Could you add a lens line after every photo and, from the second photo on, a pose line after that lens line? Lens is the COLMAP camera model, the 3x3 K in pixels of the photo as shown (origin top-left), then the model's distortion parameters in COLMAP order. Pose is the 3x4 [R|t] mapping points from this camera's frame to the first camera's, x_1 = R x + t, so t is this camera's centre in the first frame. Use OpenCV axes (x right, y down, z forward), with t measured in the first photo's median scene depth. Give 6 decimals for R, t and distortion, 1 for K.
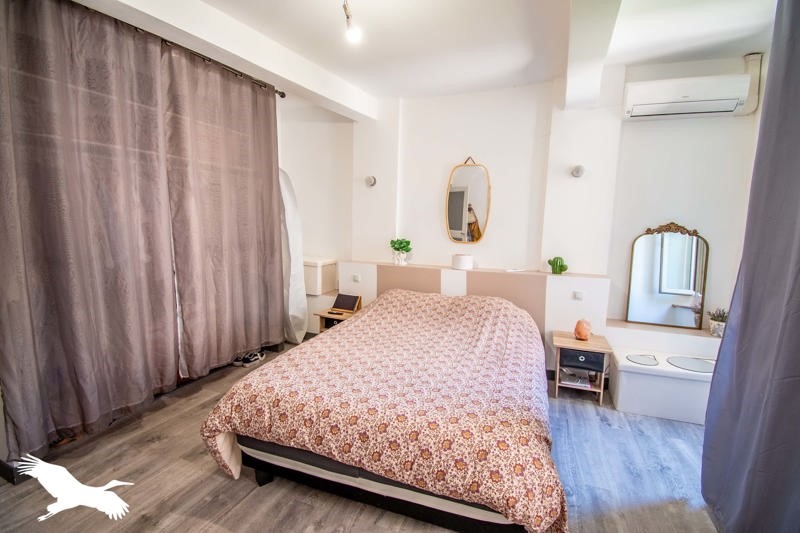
lens RADIAL K [[359.1, 0, 403.4], [0, 359.1, 261.3], [0, 0, 1]] dist [0.001689, -0.015805]
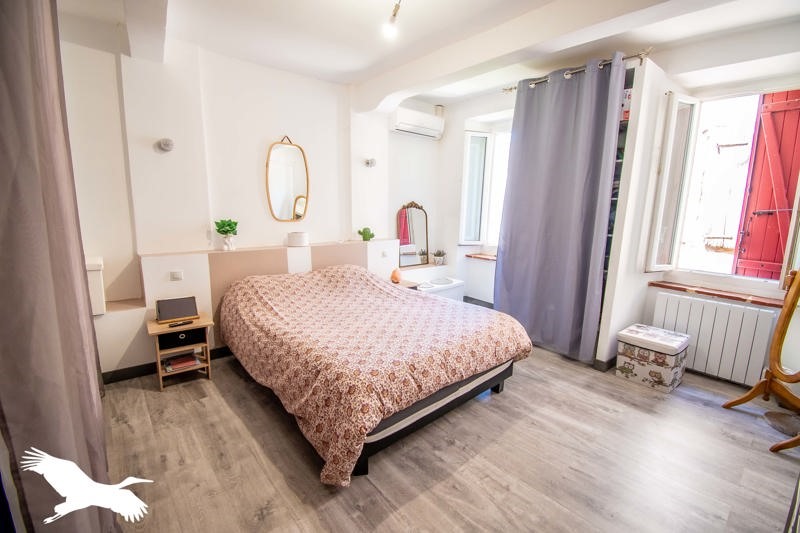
lens RADIAL K [[359.1, 0, 401.6], [0, 359.1, 264.4], [0, 0, 1]] dist [0.001689, -0.015805]
pose [[0.464271, -0.152040, 0.872546, -0.723645], [0.089878, 0.988158, 0.124363, -0.033725], [-0.881121, 0.020685, 0.472438, 0.282293]]
